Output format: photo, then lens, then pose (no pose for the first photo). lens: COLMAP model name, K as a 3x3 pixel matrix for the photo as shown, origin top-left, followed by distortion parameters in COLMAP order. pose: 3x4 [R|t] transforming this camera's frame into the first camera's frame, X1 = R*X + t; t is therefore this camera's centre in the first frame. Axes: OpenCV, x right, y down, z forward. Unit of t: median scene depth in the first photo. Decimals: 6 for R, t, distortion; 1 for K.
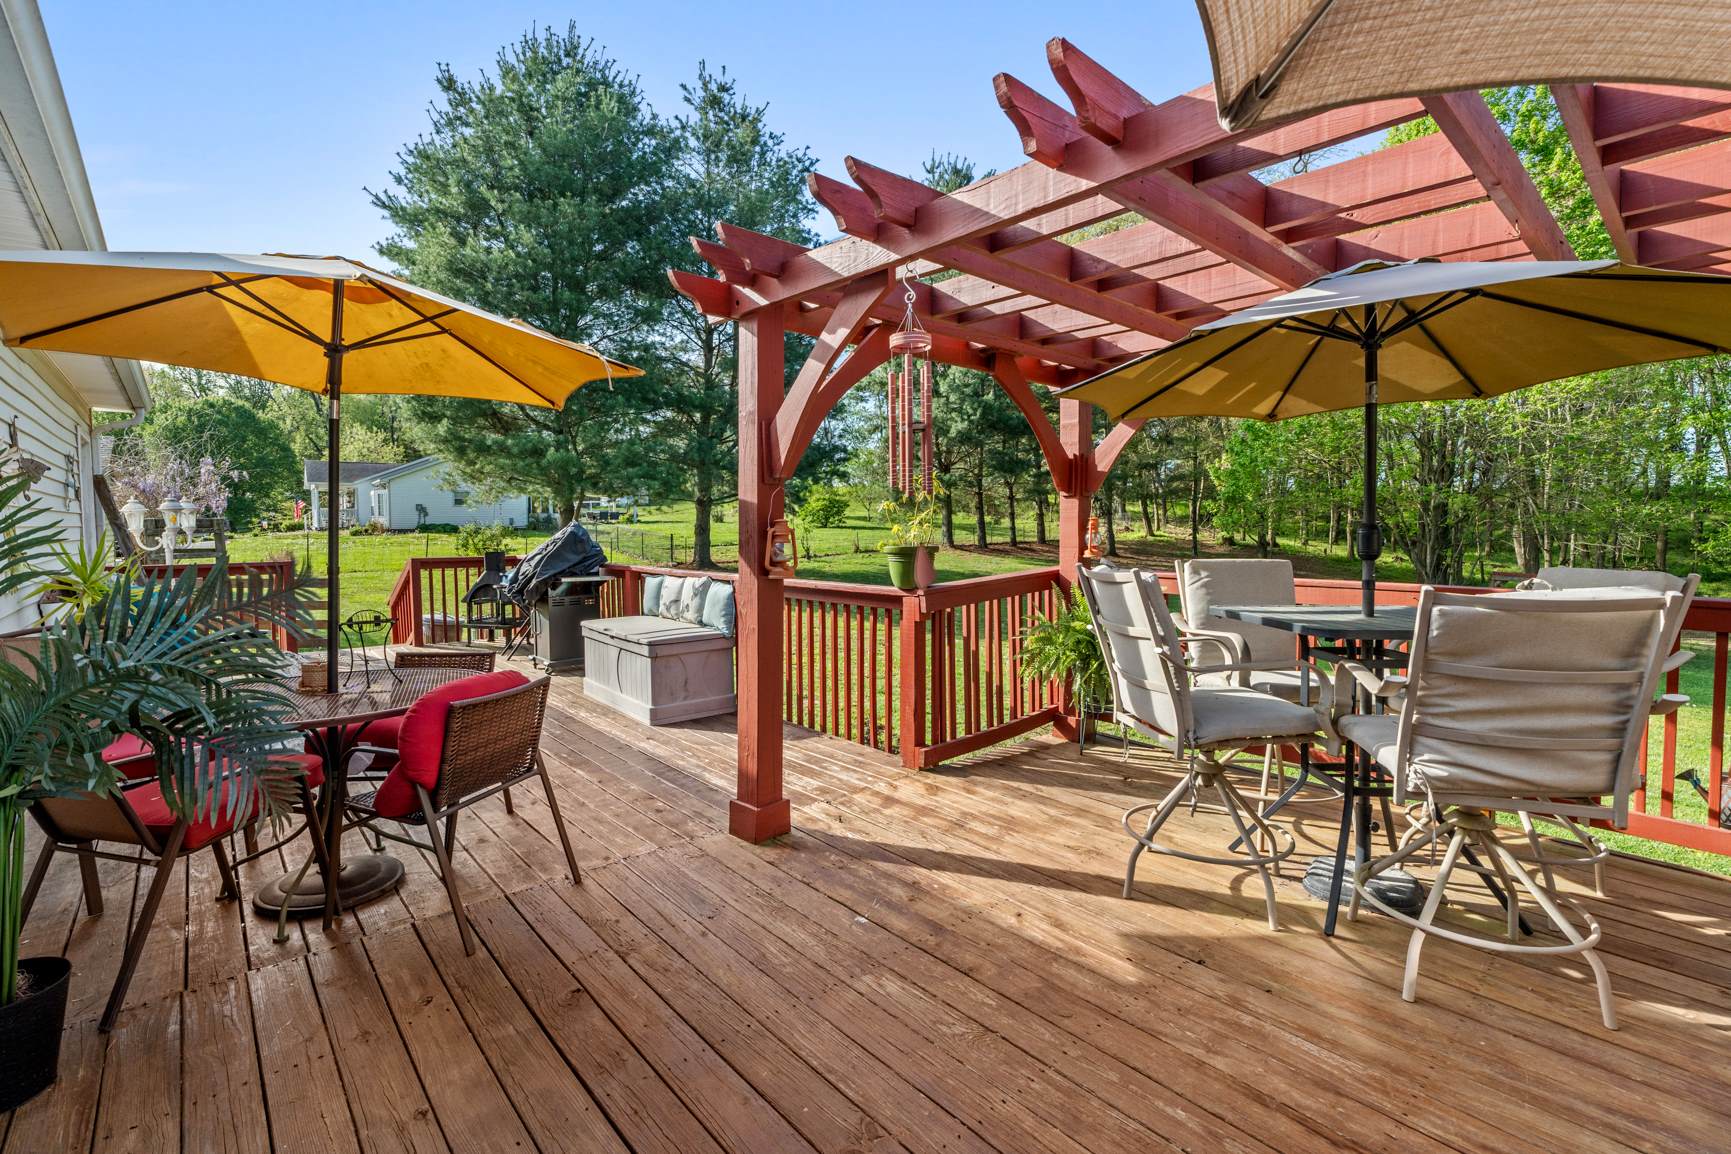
lens RADIAL K [[823.6, 0, 867.2], [0, 823.6, 555.2], [0, 0, 1]] dist [0.000449, 0.000355]
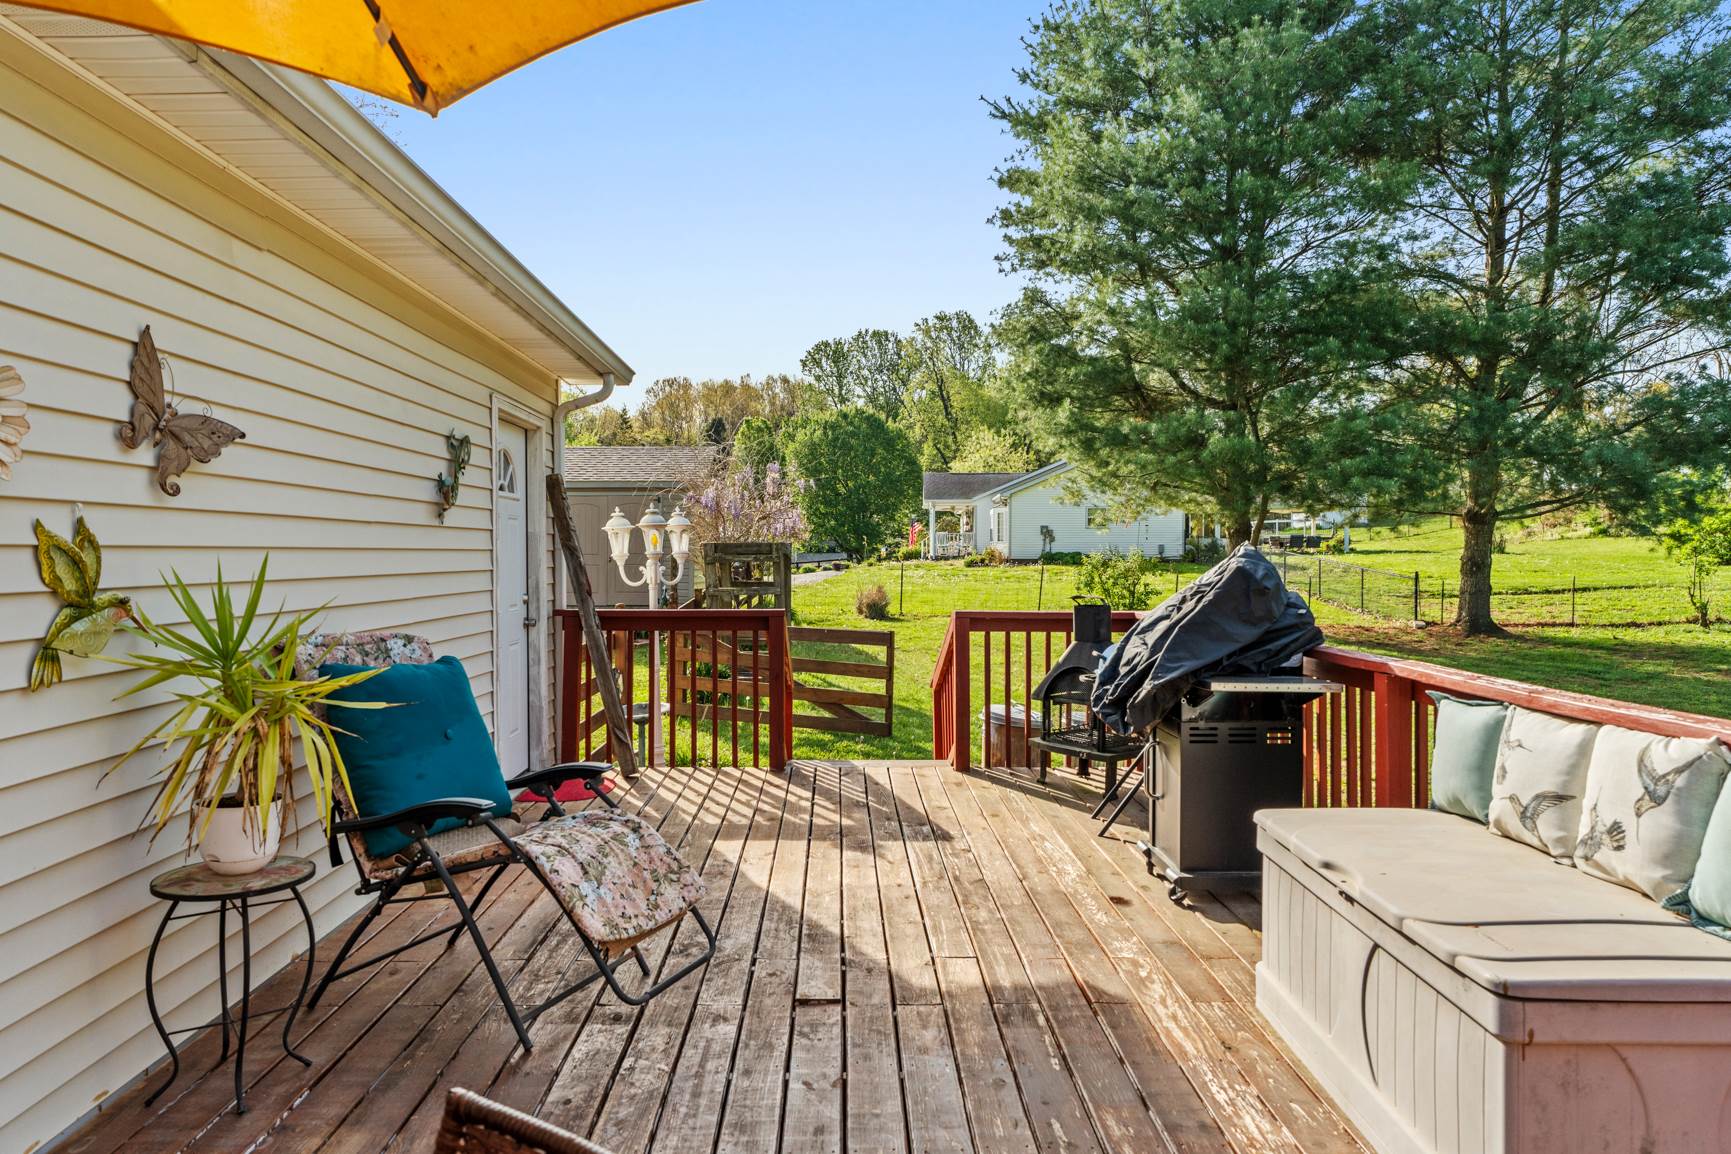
lens RADIAL K [[1151.1, 0, 865.5], [0, 1151.1, 577.0], [0, 0, 1]] dist [-0.000814, -0.000798]
pose [[0.786879, 0.019654, -0.616794, -0.047252], [-0.030991, 0.999490, -0.007688, -0.004496], [0.616329, 0.025165, 0.787087, 0.135683]]
